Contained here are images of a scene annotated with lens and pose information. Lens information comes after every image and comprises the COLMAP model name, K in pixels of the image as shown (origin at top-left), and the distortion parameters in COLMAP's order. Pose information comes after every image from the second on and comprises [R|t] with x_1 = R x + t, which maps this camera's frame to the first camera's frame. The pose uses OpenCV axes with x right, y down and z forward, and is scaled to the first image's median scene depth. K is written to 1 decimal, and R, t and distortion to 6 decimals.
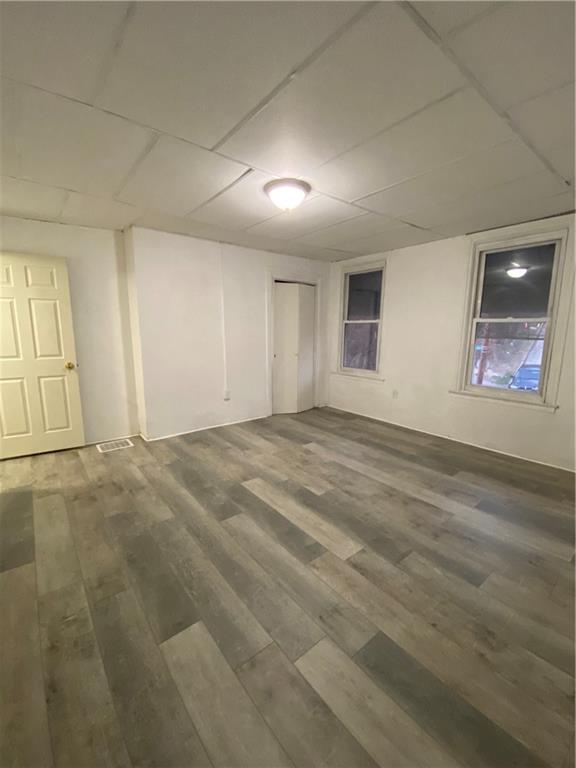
lens RADIAL K [[323.3, 0, 287.7], [0, 323.3, 371.0], [0, 0, 1]] dist [0.017955, -0.016748]
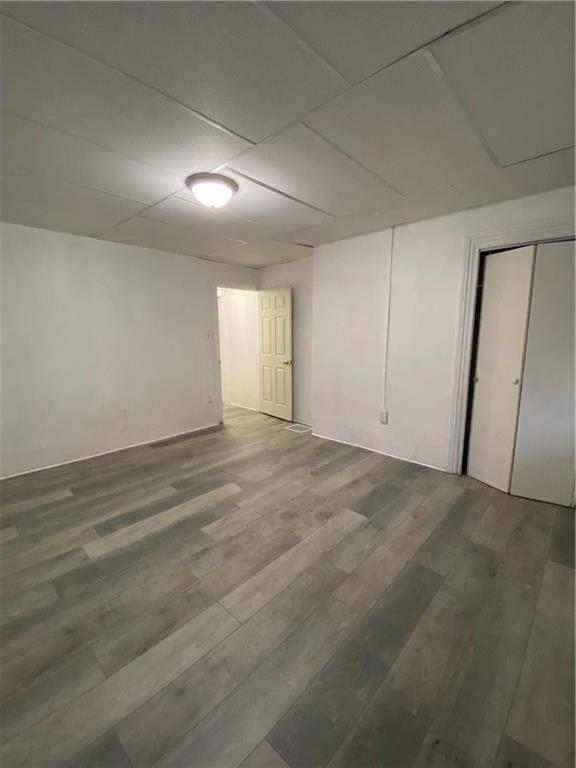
lens RADIAL K [[323.3, 0, 286.0], [0, 323.3, 370.1], [0, 0, 1]] dist [0.017955, -0.016748]
pose [[0.137874, 0.112862, -0.983998, 0.881457], [-0.125738, 0.987443, 0.095639, -0.138281], [0.982436, 0.110540, 0.150334, 0.990096]]
